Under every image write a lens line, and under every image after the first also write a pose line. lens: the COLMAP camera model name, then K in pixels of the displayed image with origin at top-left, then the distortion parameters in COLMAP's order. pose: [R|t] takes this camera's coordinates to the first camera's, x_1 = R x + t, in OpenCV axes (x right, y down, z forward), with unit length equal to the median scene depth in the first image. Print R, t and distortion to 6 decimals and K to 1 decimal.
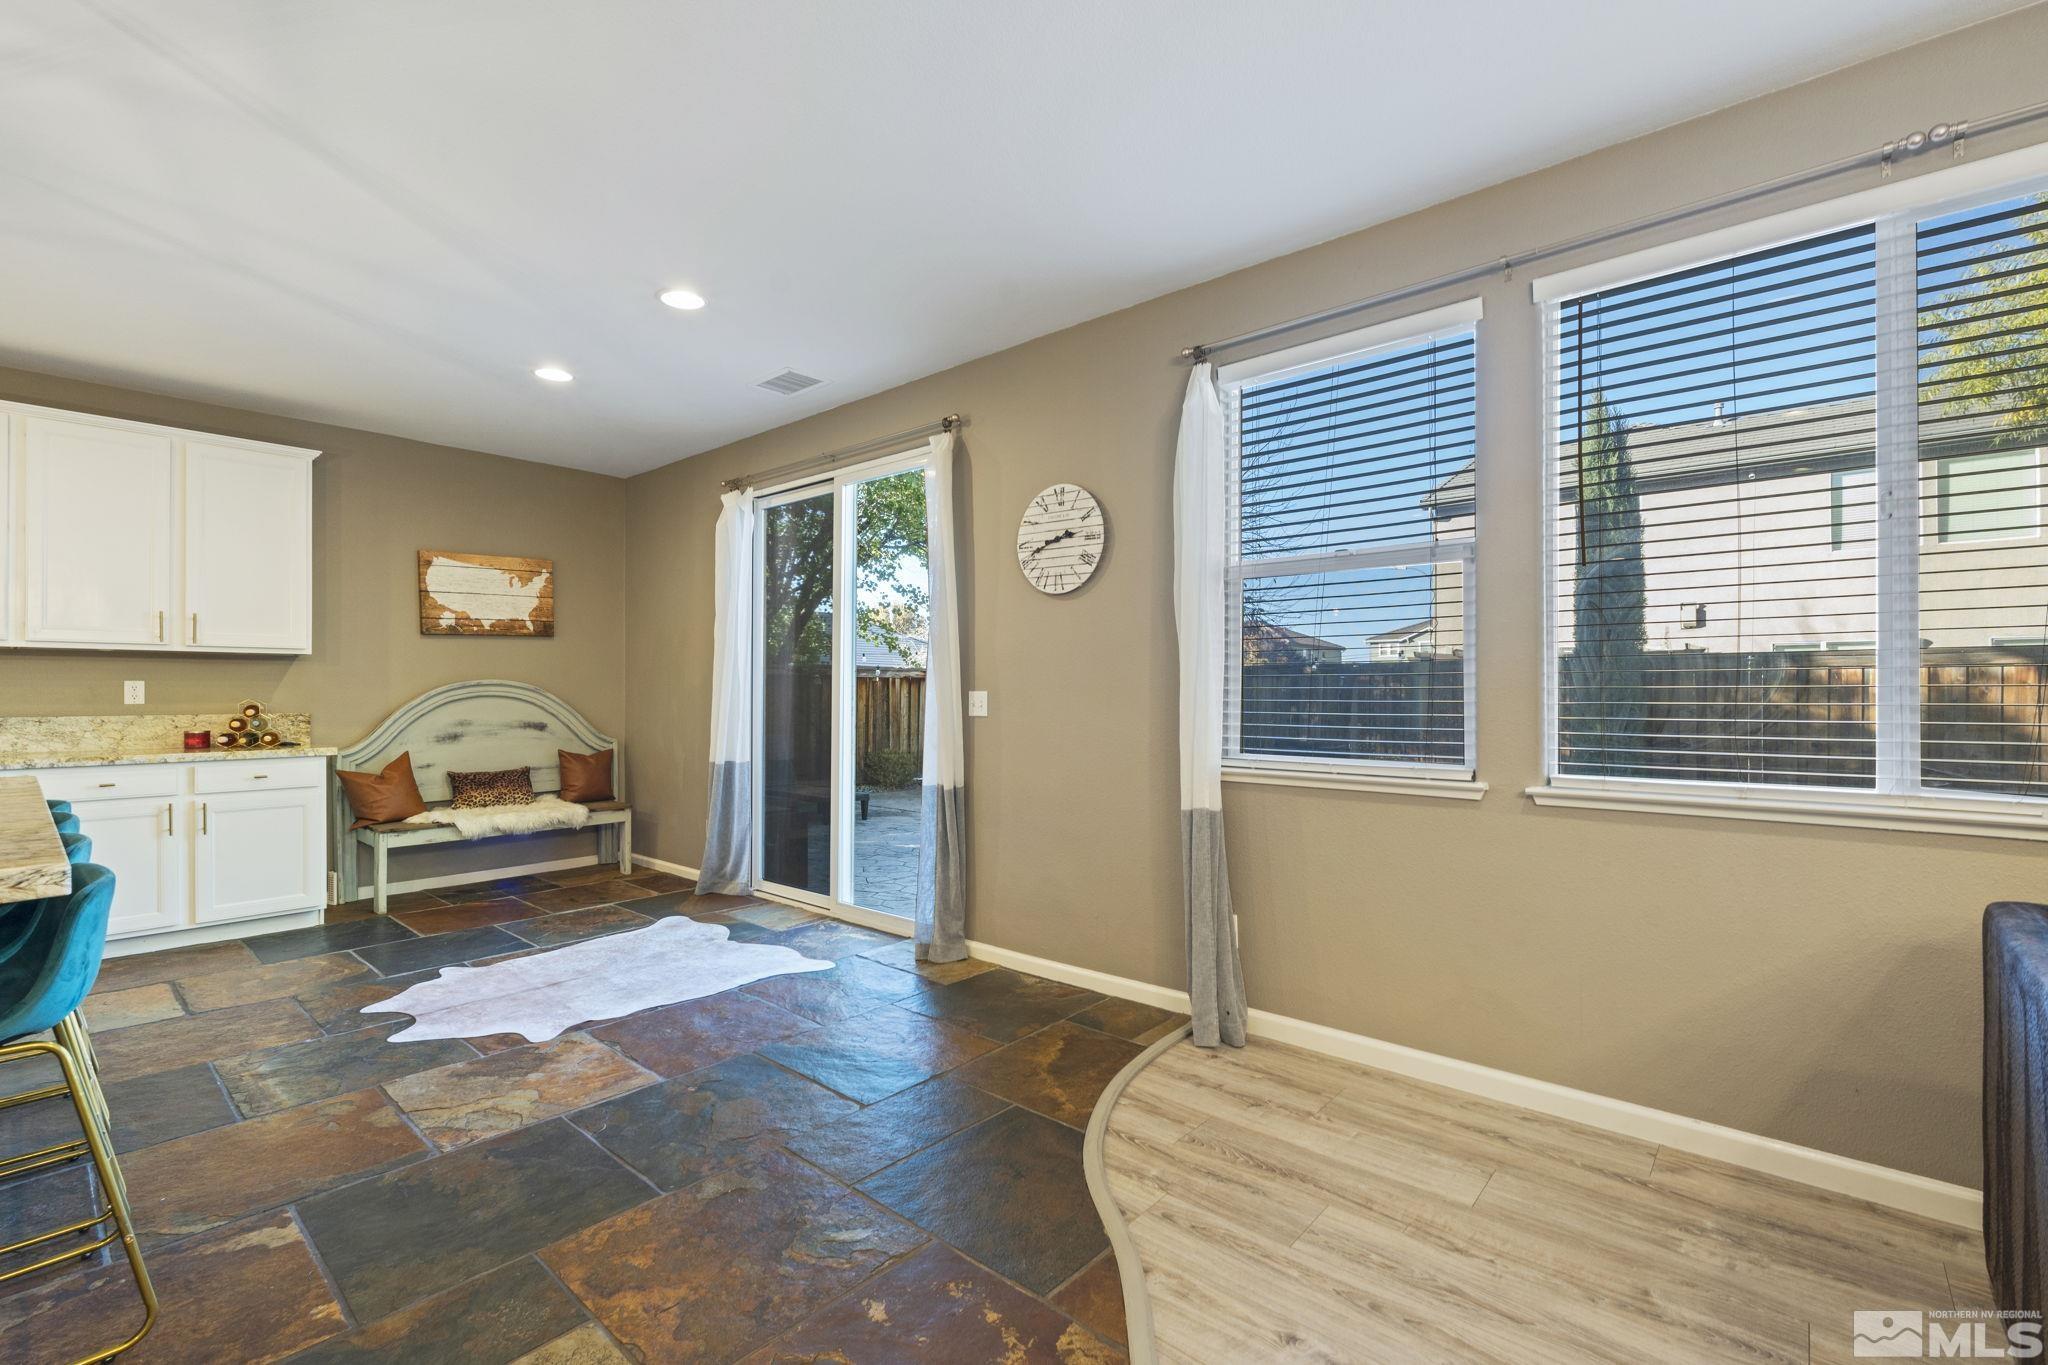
lens RADIAL K [[894.8, 0, 1019.4], [0, 894.8, 691.3], [0, 0, 1]] dist [-0.005245, 0.000544]
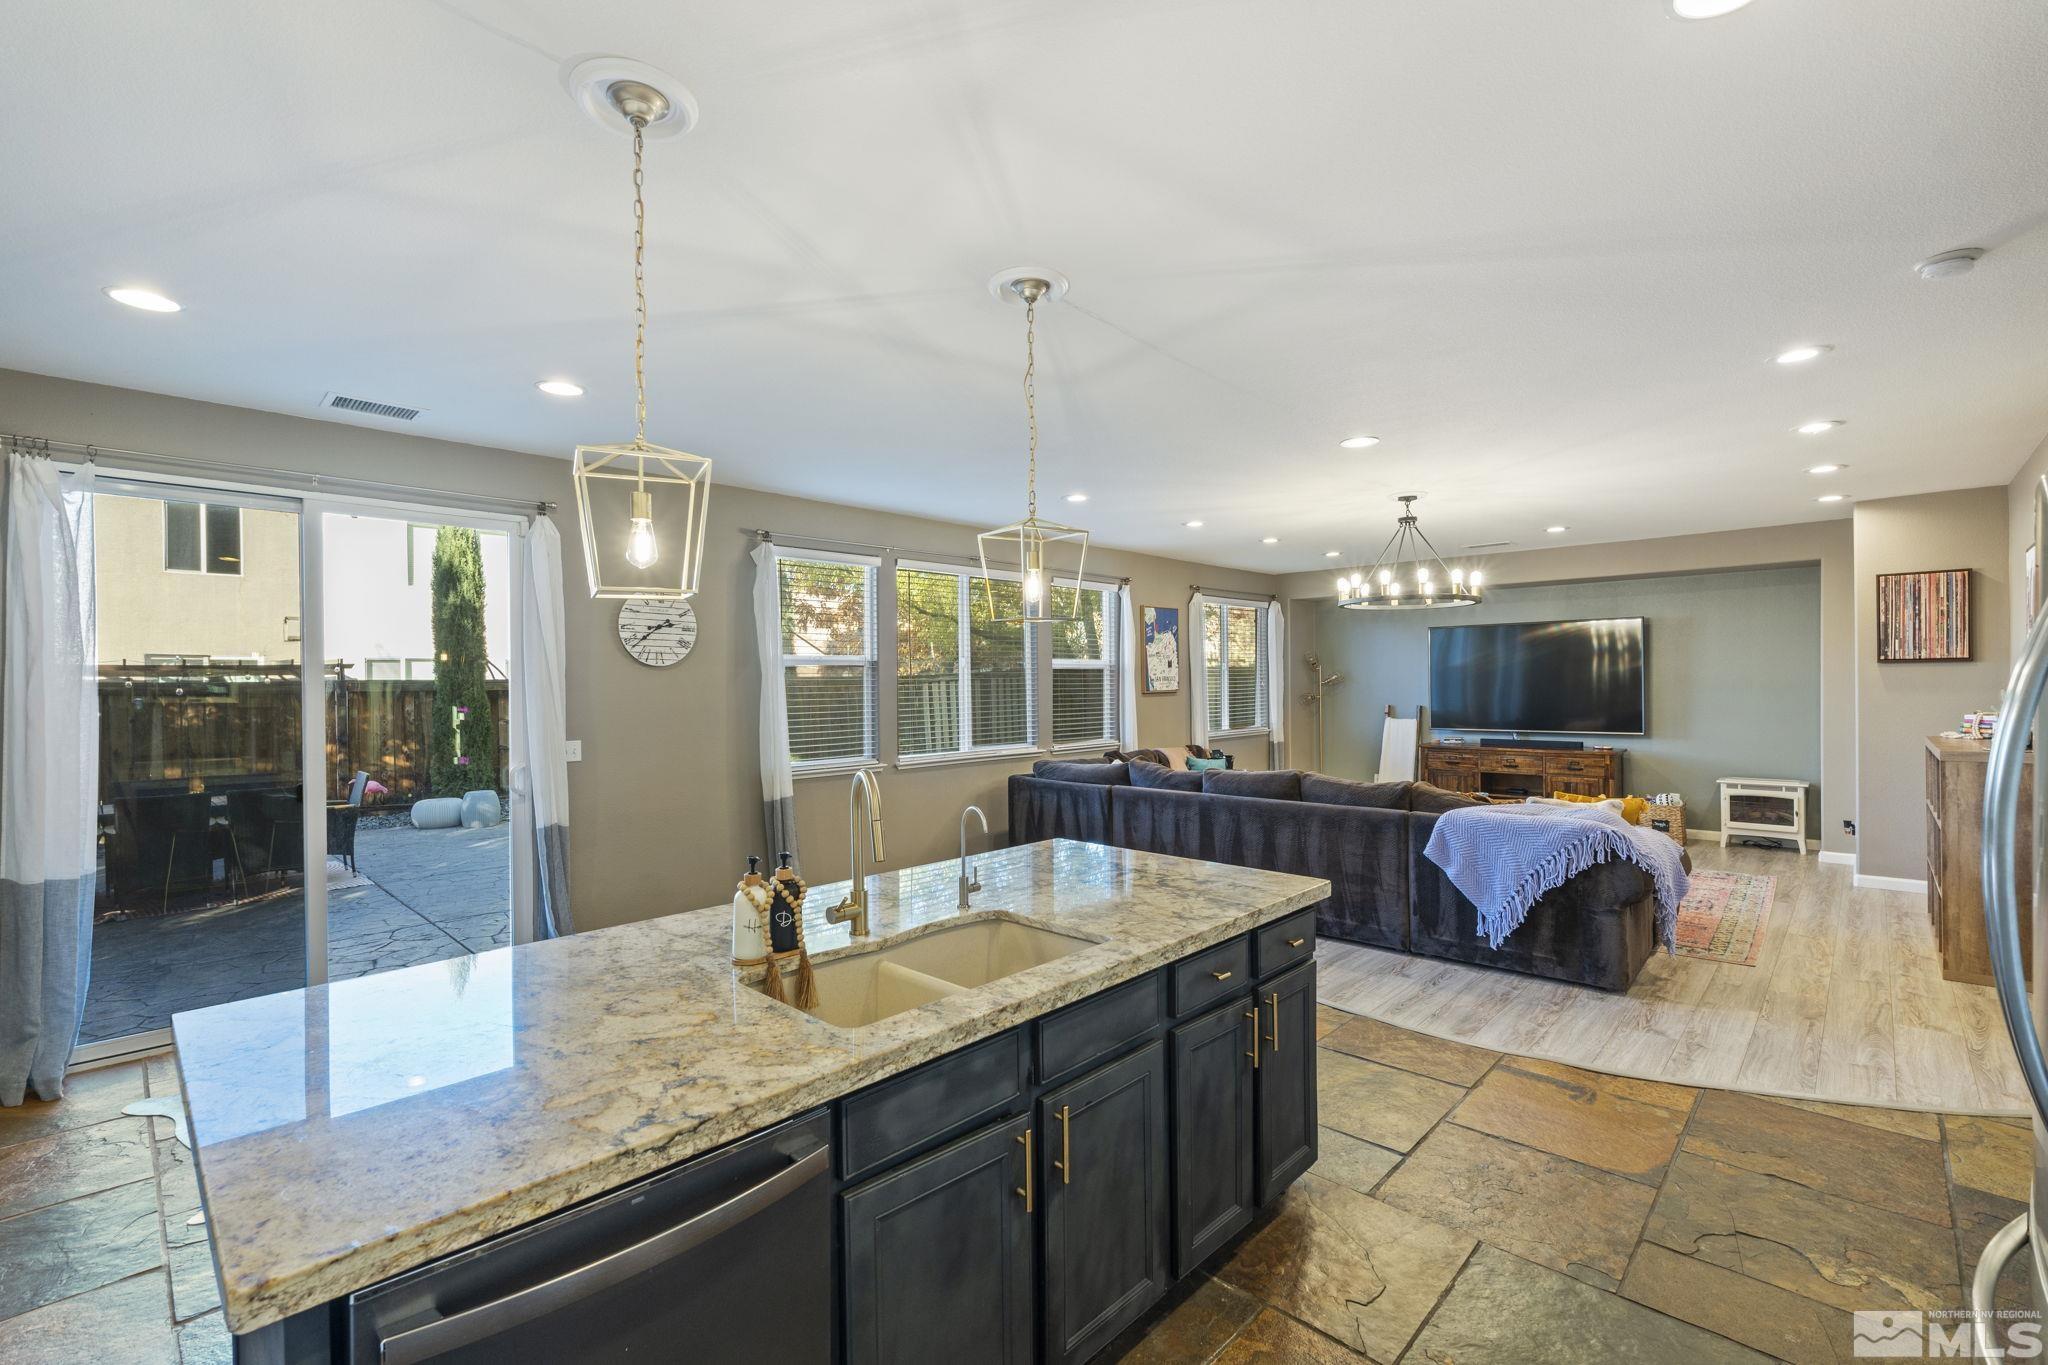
lens RADIAL K [[894.8, 0, 1014.1], [0, 894.8, 687.4], [0, 0, 1]] dist [-0.005245, 0.000544]
pose [[0.045467, -0.006861, 0.998942, -1.175812], [0.007360, 0.999952, 0.006533, -0.072428], [-0.998939, 0.007055, 0.045515, 0.348491]]
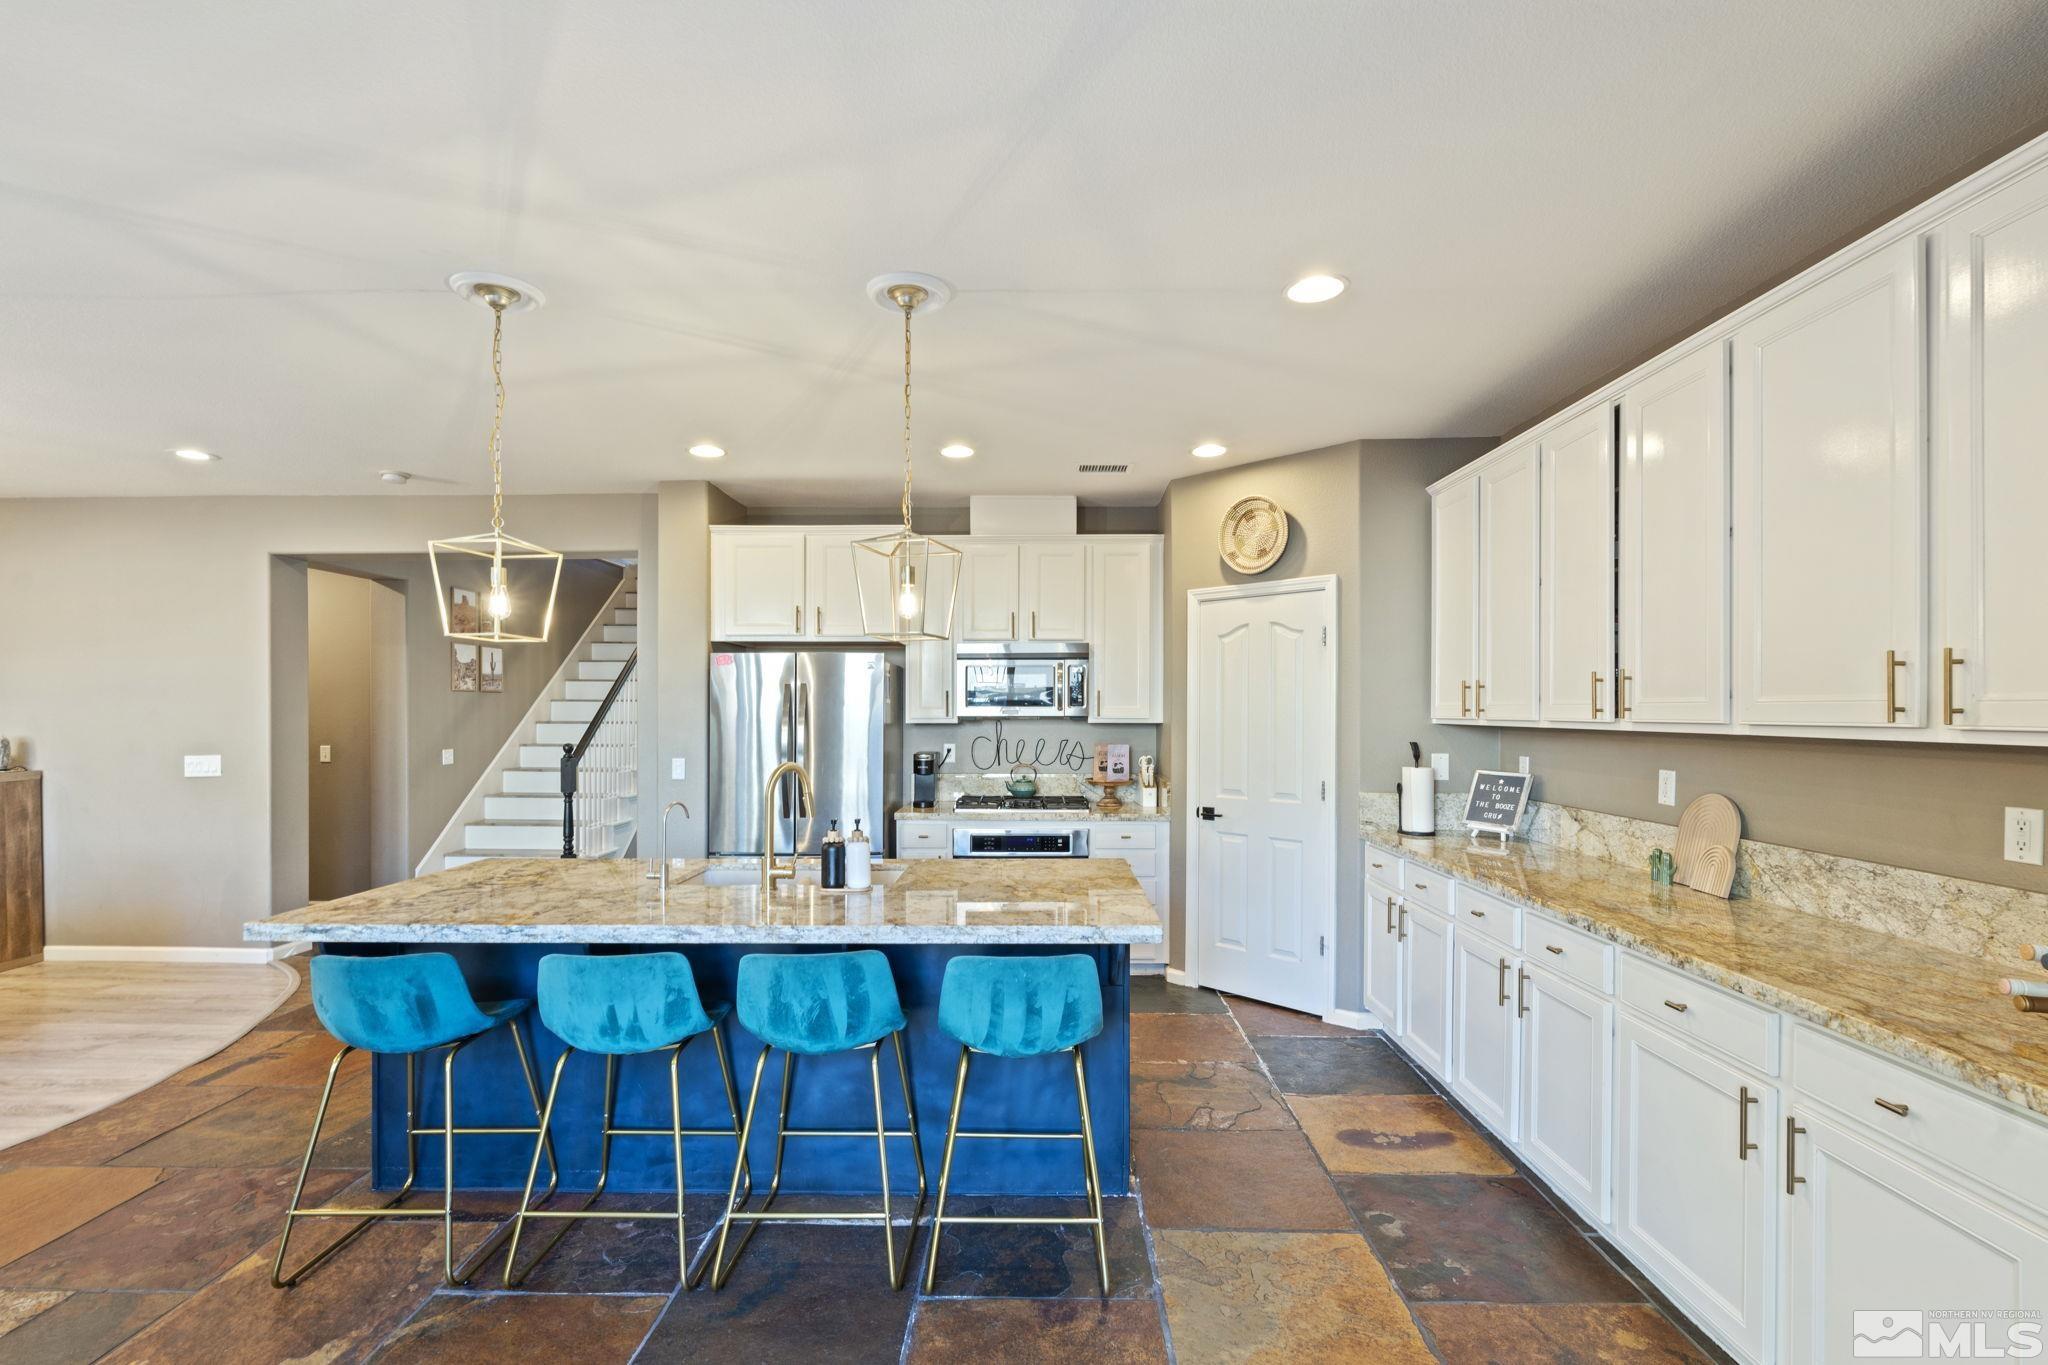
lens RADIAL K [[894.8, 0, 1029.9], [0, 894.8, 713.2], [0, 0, 1]] dist [-0.005245, 0.000544]
pose [[-0.761523, 0.004376, -0.648123, -0.386693], [0.002841, 0.999990, 0.003414, -0.064595], [0.648132, 0.000759, -0.761528, 1.098653]]
